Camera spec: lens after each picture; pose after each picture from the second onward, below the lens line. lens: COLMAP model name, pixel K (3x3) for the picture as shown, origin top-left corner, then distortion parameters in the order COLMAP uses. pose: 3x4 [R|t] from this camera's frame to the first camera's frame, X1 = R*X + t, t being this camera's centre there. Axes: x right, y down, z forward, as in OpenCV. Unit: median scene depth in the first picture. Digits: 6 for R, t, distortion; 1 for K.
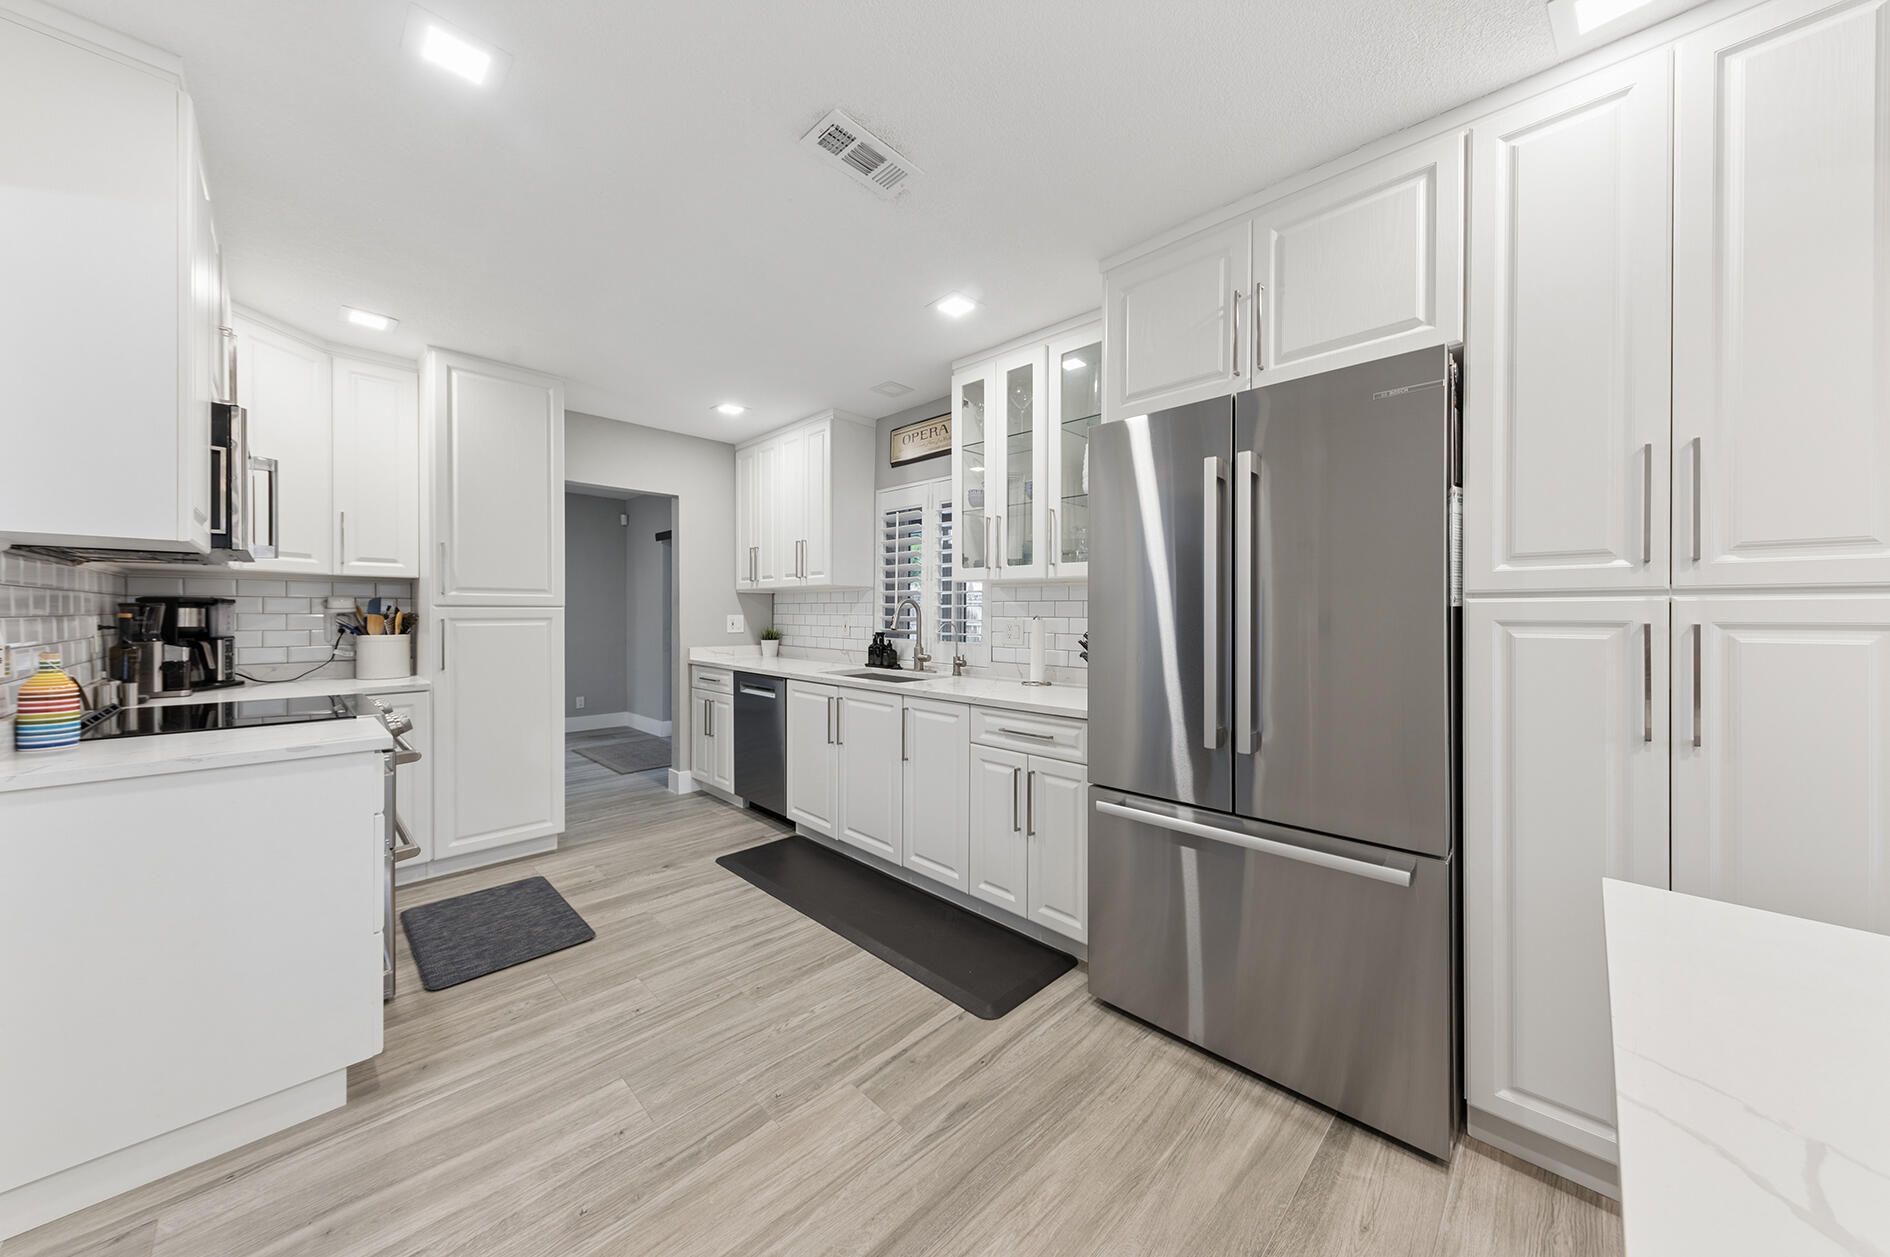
lens RADIAL K [[646.3, 0, 955.0], [0, 646.3, 617.1], [0, 0, 1]] dist [0.009531, -0.000162]
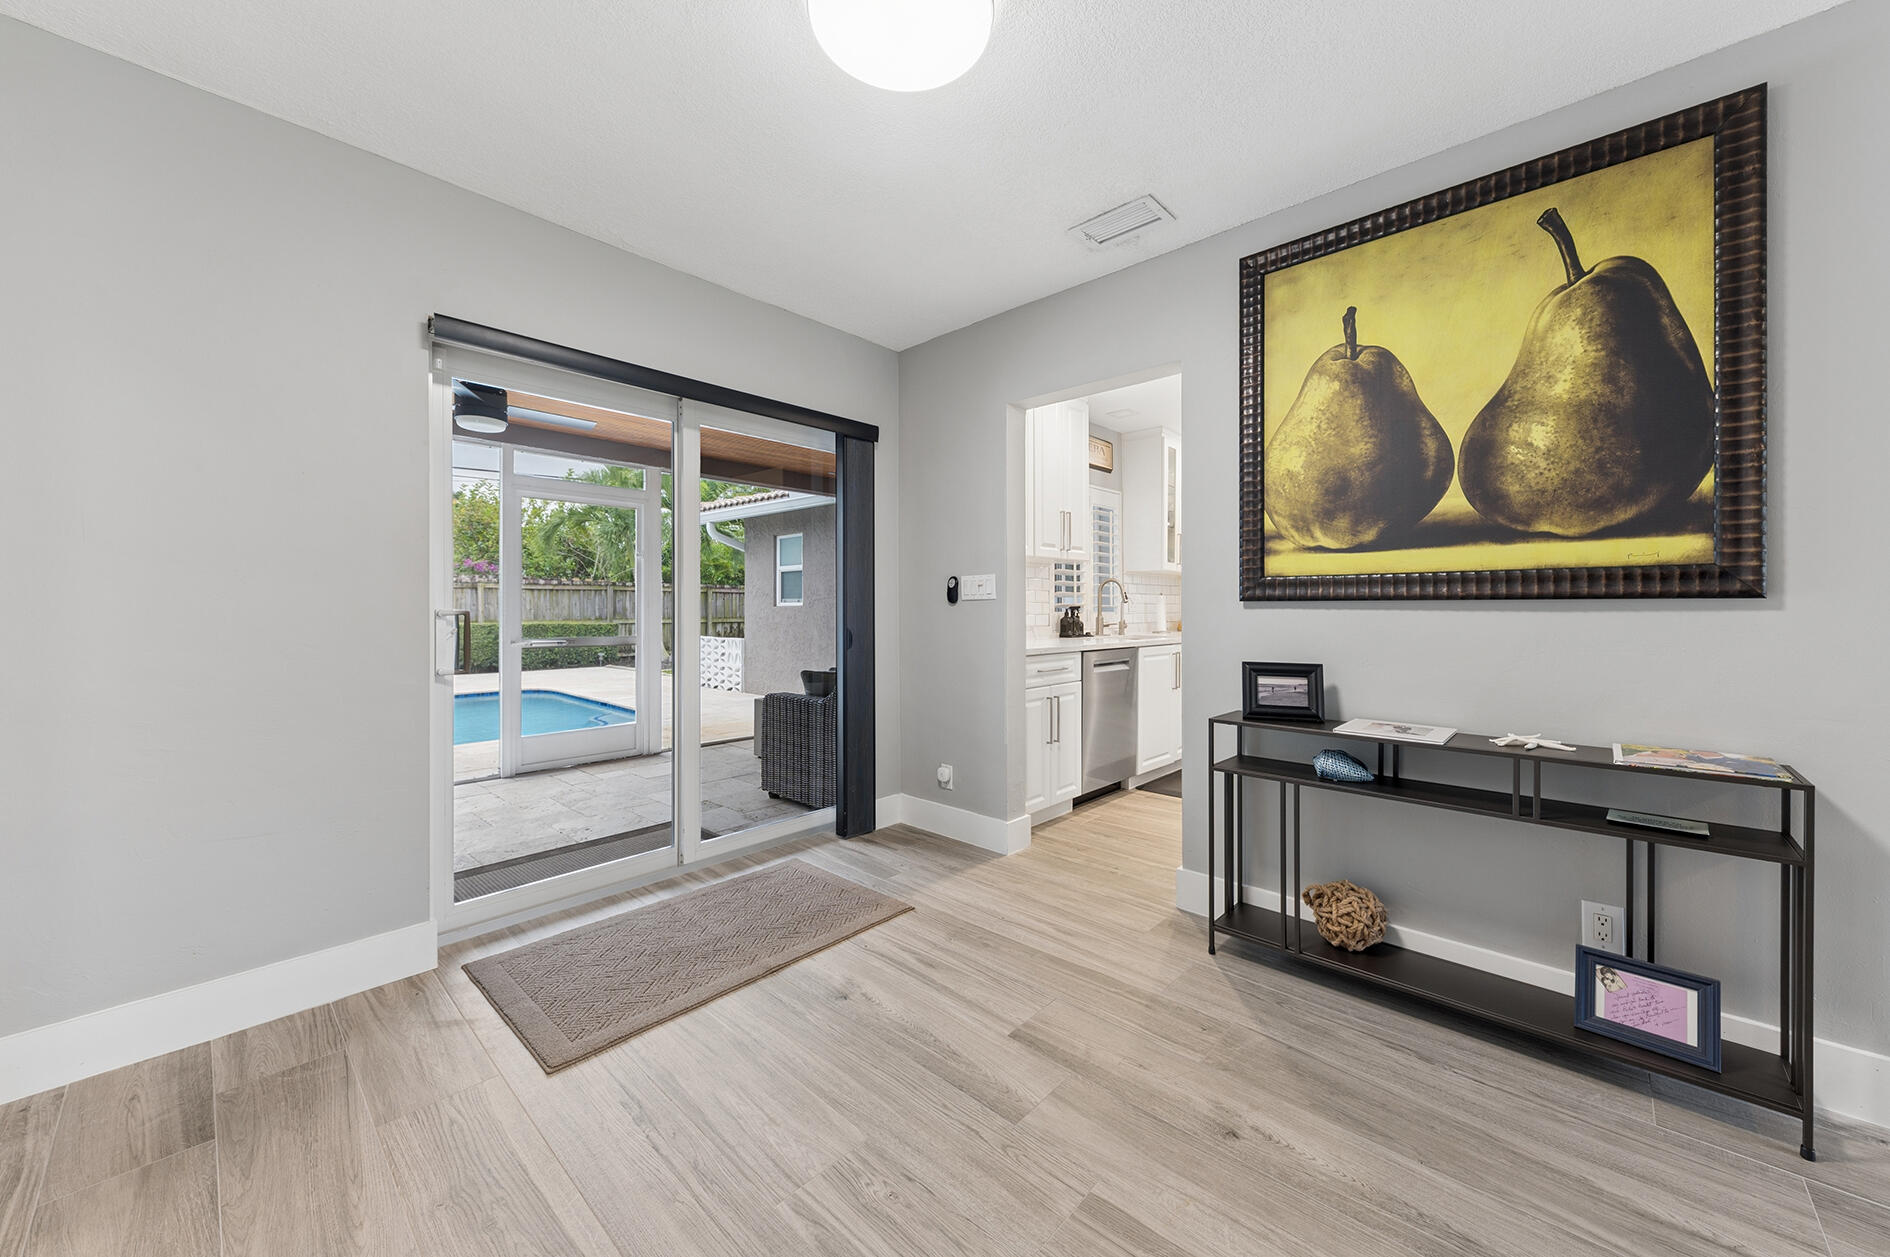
lens RADIAL K [[704.4, 0, 937.2], [0, 704.4, 609.2], [0, 0, 1]] dist [0.003552, 0.000015]
pose [[-0.027769, -0.010079, 0.999564, -1.700301], [0.007538, 0.999919, 0.010292, 0.018442], [-0.999586, 0.007821, -0.027691, 1.619962]]
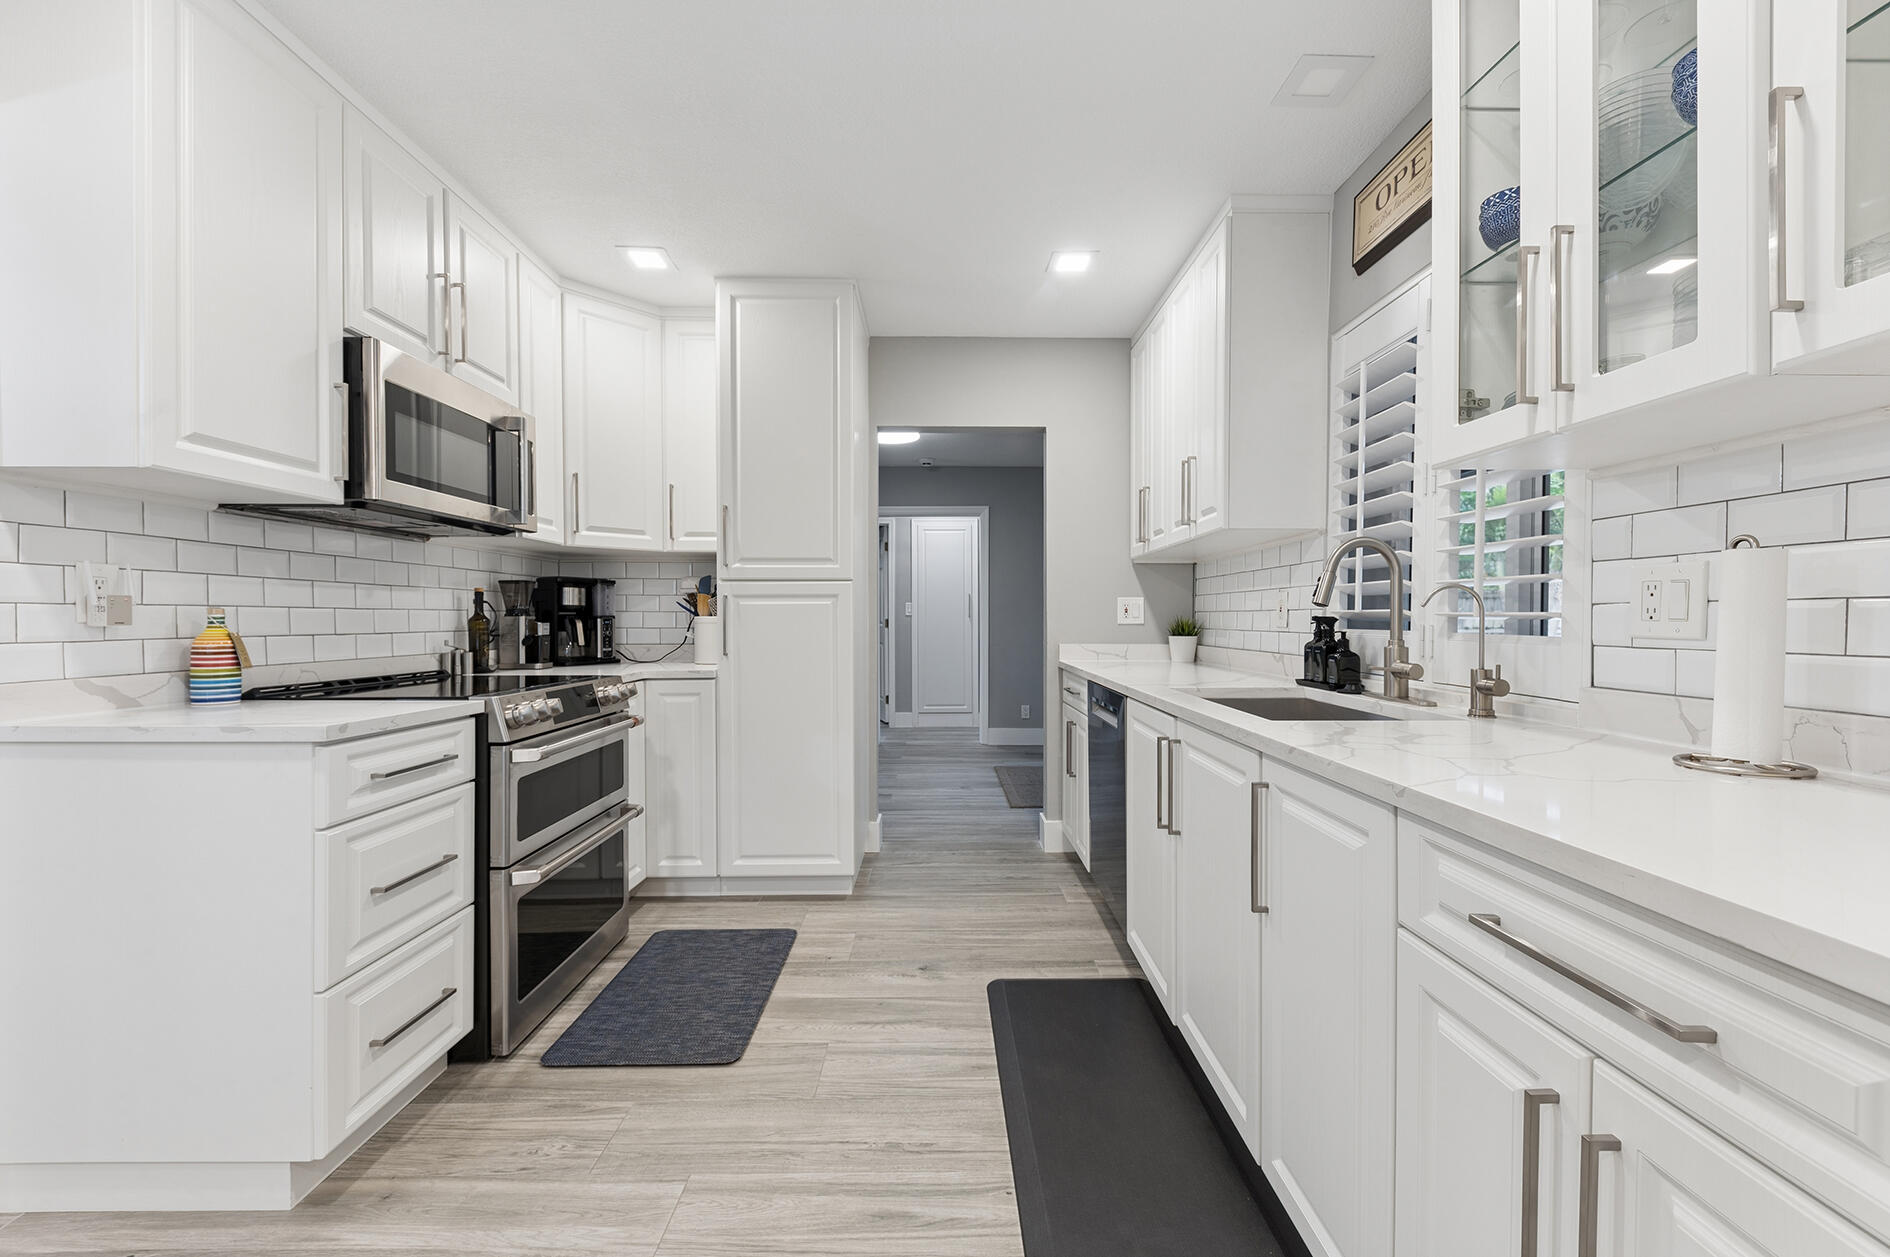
lens RADIAL K [[758.6, 0, 942.3], [0, 758.6, 626.2], [0, 0, 1]] dist [0.004650, -0.001525]
pose [[0.705729, 0.004311, -0.708469, 0.112761], [-0.002875, 0.999991, 0.003222, 0.038292], [0.708477, -0.000237, 0.705734, 0.492403]]
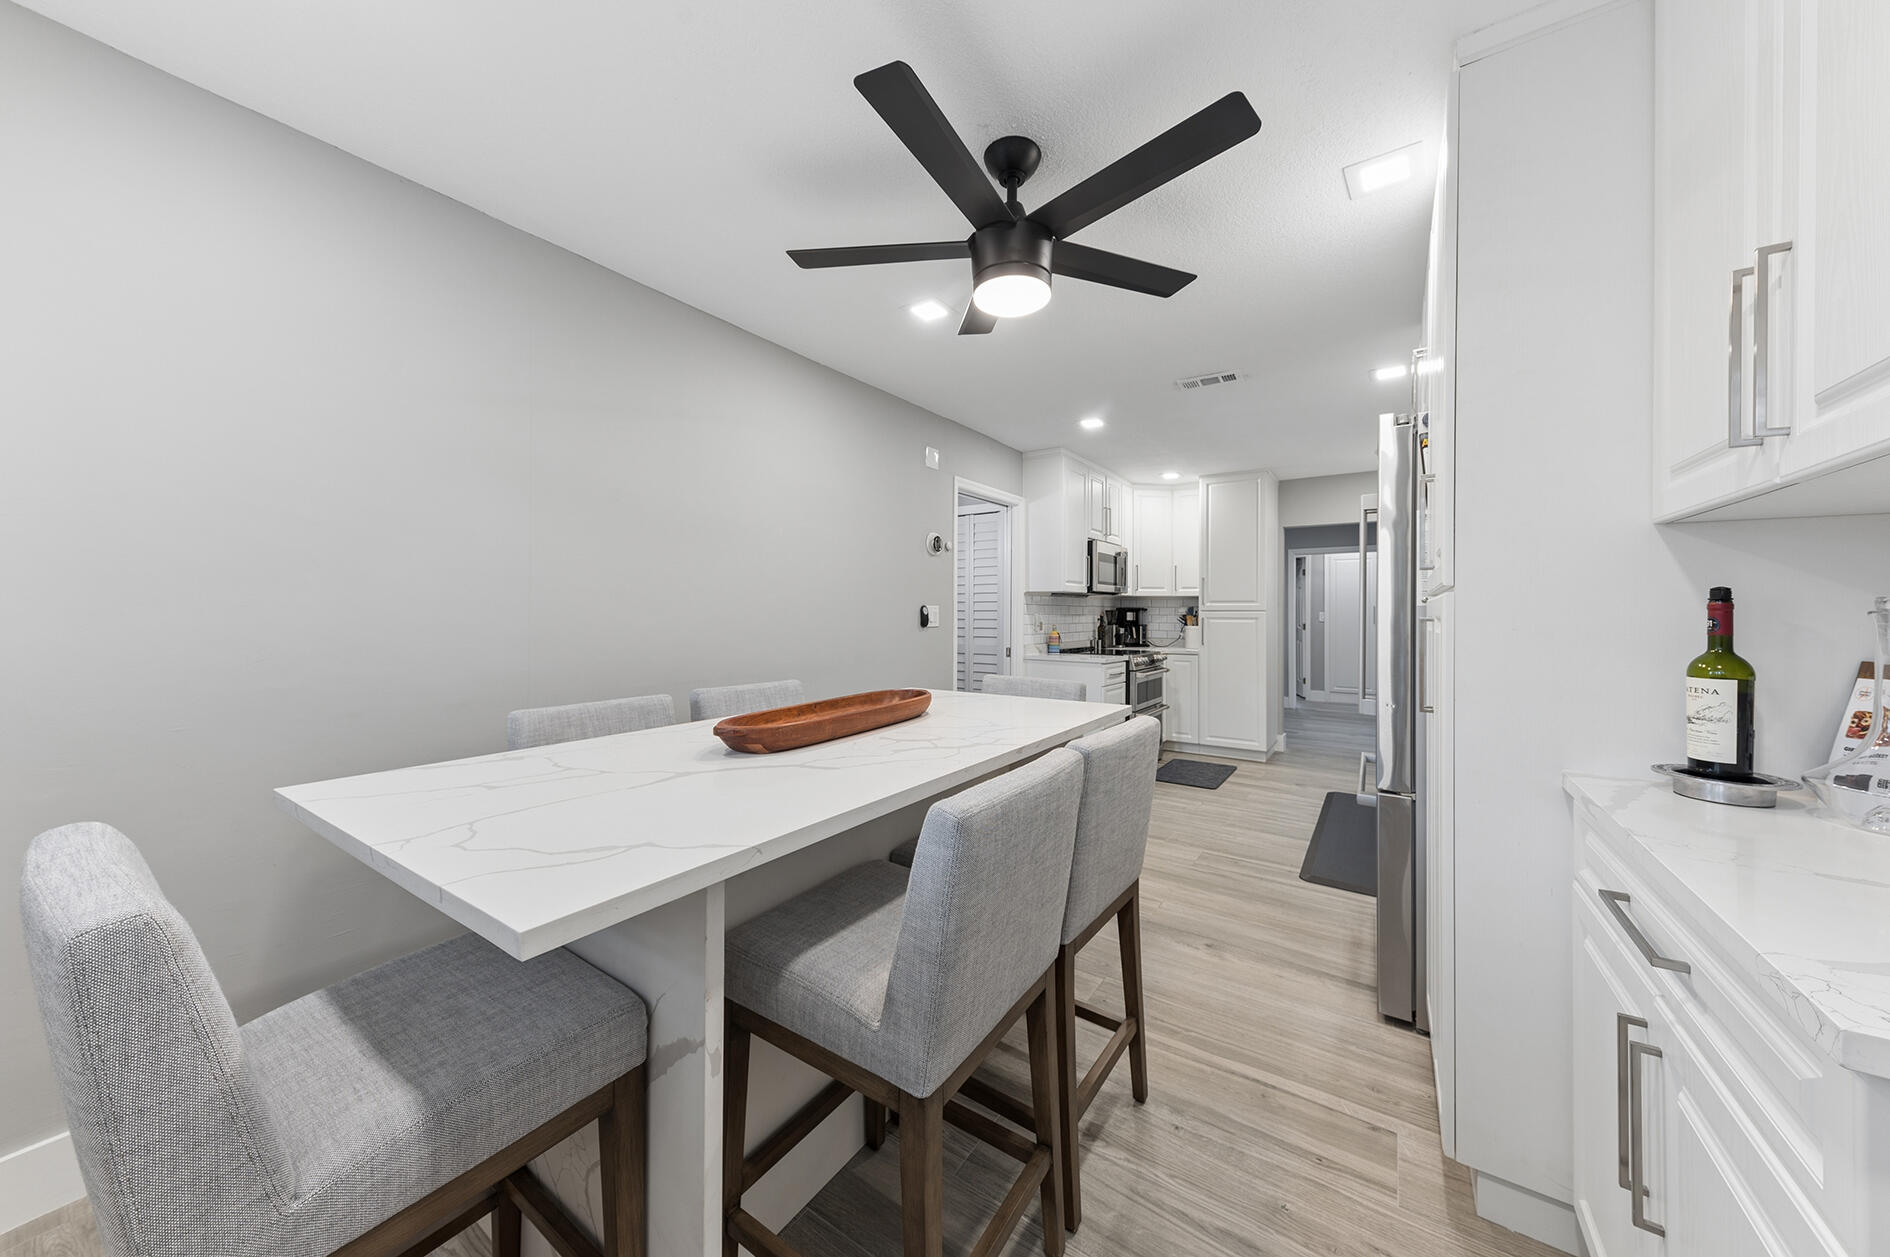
lens RADIAL K [[646.3, 0, 950.0], [0, 646.3, 611.9], [0, 0, 1]] dist [0.009531, -0.000162]
pose [[0.181653, -0.002680, -0.983359, 0.919282], [-0.014198, 0.999885, -0.005347, 0.006106], [0.983260, 0.014933, 0.181594, -0.069398]]
